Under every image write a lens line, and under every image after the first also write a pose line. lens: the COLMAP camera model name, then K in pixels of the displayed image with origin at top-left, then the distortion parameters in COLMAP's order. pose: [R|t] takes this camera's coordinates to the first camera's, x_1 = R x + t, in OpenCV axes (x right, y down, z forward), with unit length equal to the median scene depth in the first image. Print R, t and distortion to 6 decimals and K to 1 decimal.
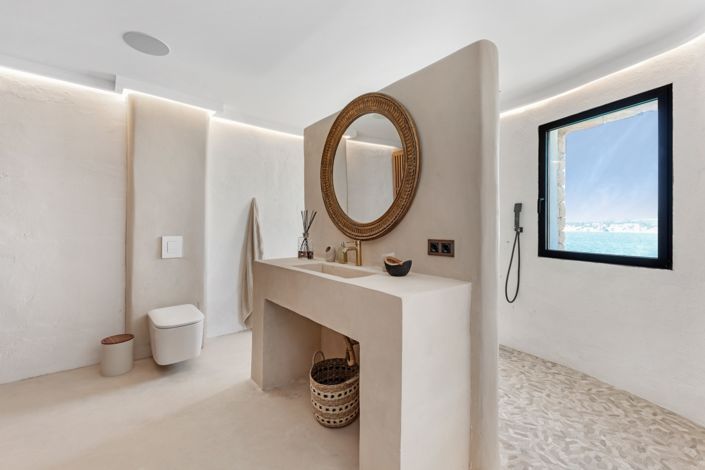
lens RADIAL K [[300.2, 0, 352.2], [0, 300.2, 224.1], [0, 0, 1]] dist [0.000071, -0.000240]
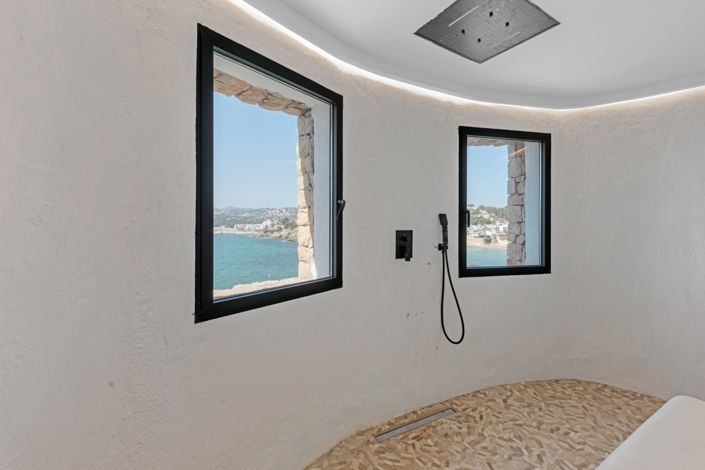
lens RADIAL K [[300.2, 0, 352.2], [0, 300.2, 224.1], [0, 0, 1]] dist [0.000071, -0.000240]
pose [[0.149737, -0.005108, 0.988713, -0.358158], [-0.008631, 0.999942, 0.006473, -0.064141], [-0.988688, -0.009503, 0.149684, 1.534524]]
